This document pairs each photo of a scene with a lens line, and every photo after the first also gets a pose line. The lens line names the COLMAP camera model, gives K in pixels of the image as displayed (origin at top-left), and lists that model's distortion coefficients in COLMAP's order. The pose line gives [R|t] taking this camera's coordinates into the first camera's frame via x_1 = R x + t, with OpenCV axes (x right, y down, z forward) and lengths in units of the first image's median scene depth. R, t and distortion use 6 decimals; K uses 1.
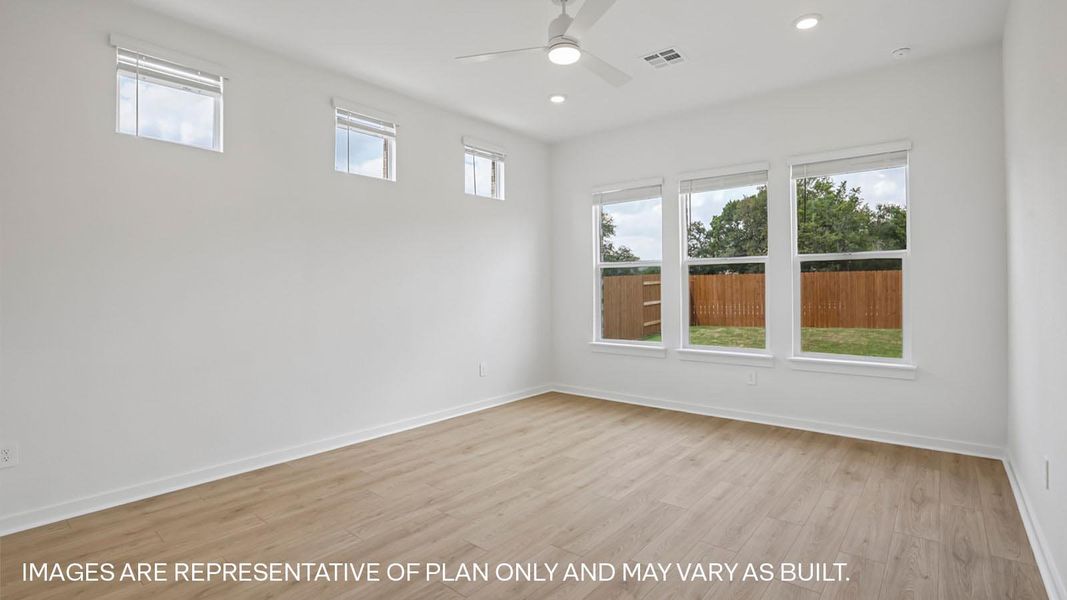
lens RADIAL K [[496.3, 0, 534.7], [0, 496.3, 292.0], [0, 0, 1]] dist [-0.046524, 0.011702]
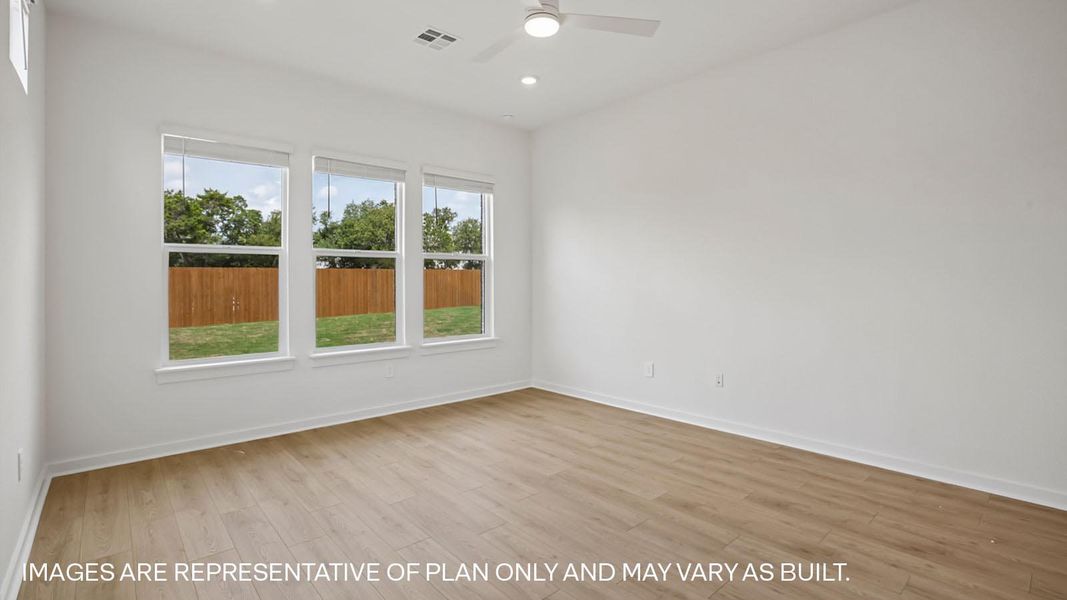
lens RADIAL K [[496.3, 0, 551.3], [0, 496.3, 287.4], [0, 0, 1]] dist [-0.046524, 0.011702]
pose [[0.123164, -0.005588, 0.992371, -0.659487], [0.009624, 0.999944, 0.004436, 0.001400], [-0.992340, 0.009004, 0.123211, 0.677724]]
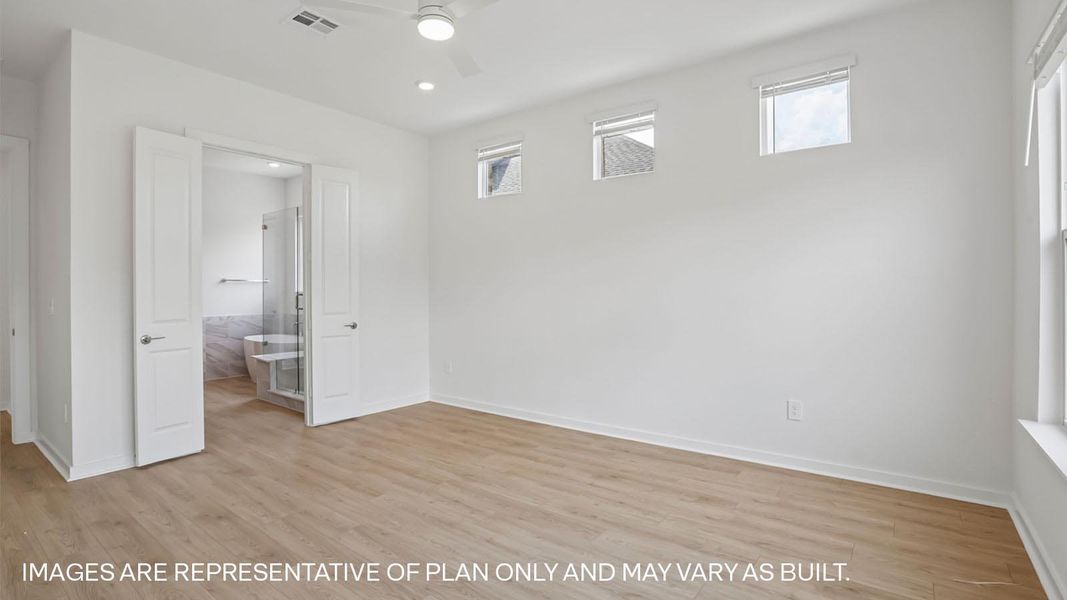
lens RADIAL K [[496.3, 0, 541.6], [0, 496.3, 299.2], [0, 0, 1]] dist [-0.046524, 0.011702]
pose [[0.060224, 0.027494, -0.997806, 0.753060], [-0.003407, 0.999620, 0.027338, -0.014385], [0.998179, 0.001753, 0.060295, 0.884370]]
